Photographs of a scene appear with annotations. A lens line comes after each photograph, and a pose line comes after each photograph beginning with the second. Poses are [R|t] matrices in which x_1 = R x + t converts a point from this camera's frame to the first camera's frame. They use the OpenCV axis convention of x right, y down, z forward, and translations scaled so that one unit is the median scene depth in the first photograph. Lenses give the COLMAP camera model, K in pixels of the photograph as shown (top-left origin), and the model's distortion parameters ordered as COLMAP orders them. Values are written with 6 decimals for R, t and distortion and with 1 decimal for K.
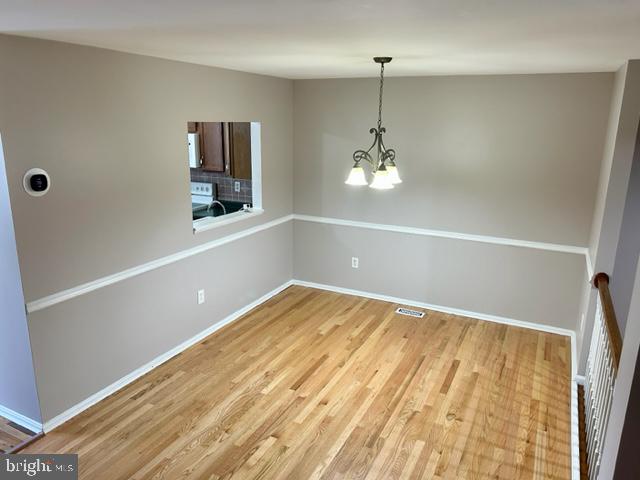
lens RADIAL K [[482.1, 0, 320.3], [0, 482.1, 239.8], [0, 0, 1]] dist [0.059402, -0.058417]
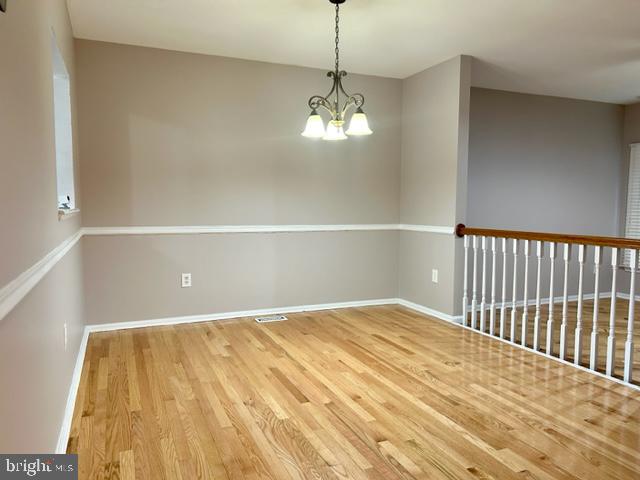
lens RADIAL K [[482.1, 0, 319.9], [0, 482.1, 240.0], [0, 0, 1]] dist [0.059402, -0.058417]
pose [[0.651748, -0.069693, 0.755227, -0.558427], [0.196280, 0.977344, -0.079196, 0.130876], [-0.732597, 0.199852, 0.650661, 0.454527]]
